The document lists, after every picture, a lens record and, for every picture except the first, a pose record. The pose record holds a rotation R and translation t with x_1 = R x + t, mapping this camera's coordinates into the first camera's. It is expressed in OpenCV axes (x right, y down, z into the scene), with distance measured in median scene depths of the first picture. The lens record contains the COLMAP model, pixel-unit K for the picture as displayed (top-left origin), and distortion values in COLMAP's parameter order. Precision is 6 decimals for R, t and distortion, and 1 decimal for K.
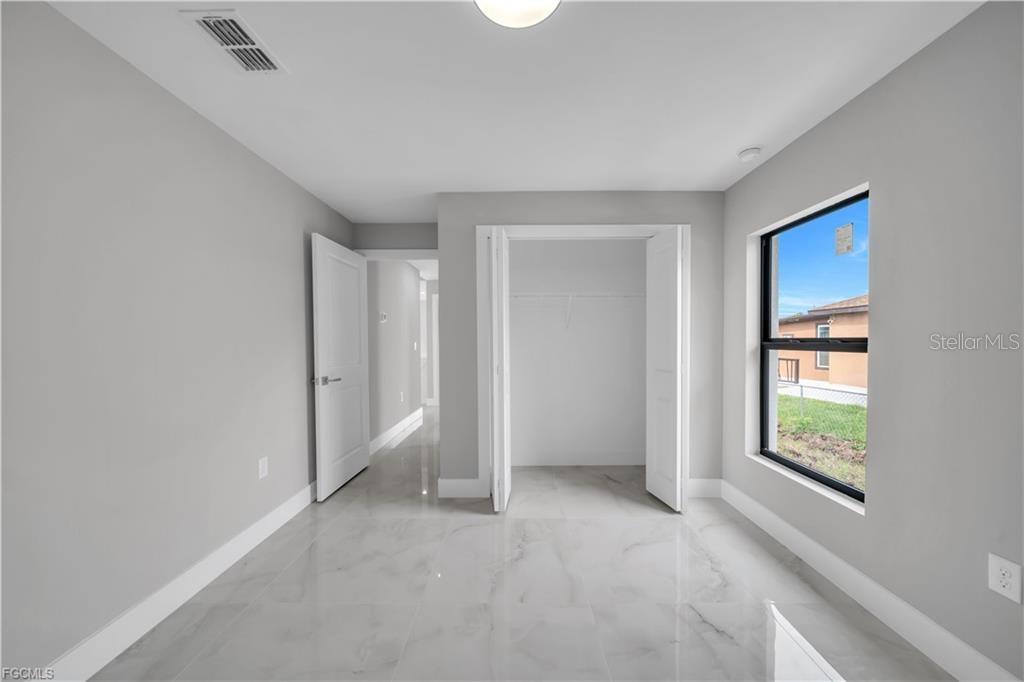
lens RADIAL K [[354.1, 0, 512.9], [0, 354.1, 345.7], [0, 0, 1]] dist [-0.000687, 0.000118]
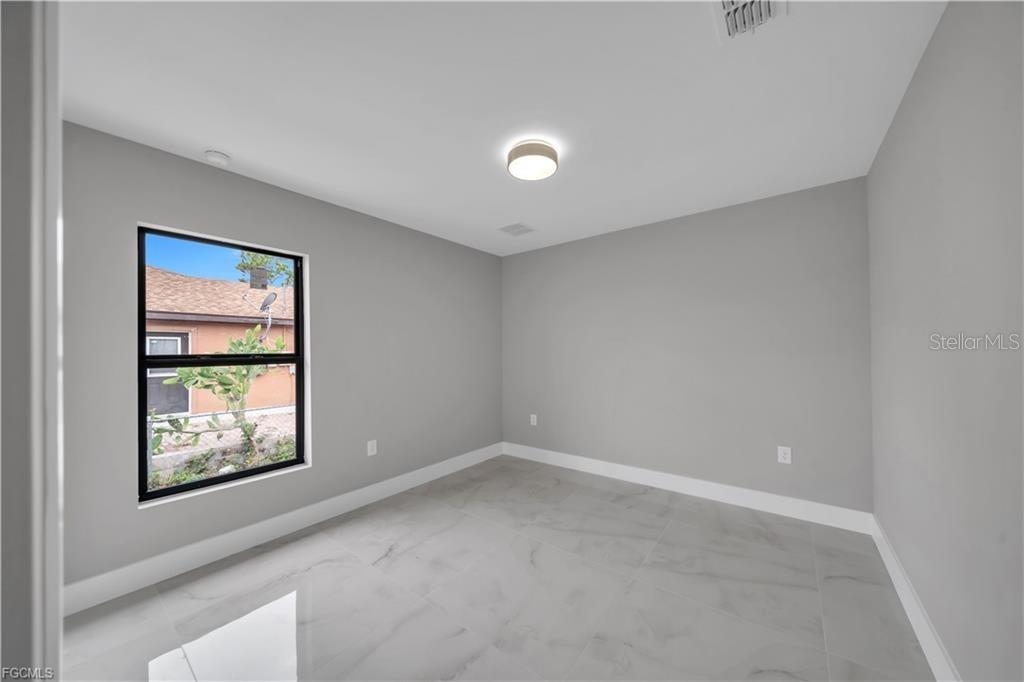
lens RADIAL K [[354.1, 0, 513.1], [0, 354.1, 344.1], [0, 0, 1]] dist [-0.000687, 0.000118]
pose [[-0.788758, 0.018363, 0.614429, -0.610869], [0.021475, 0.999767, -0.002311, -0.035811], [-0.614328, 0.011372, -0.788968, 1.495987]]
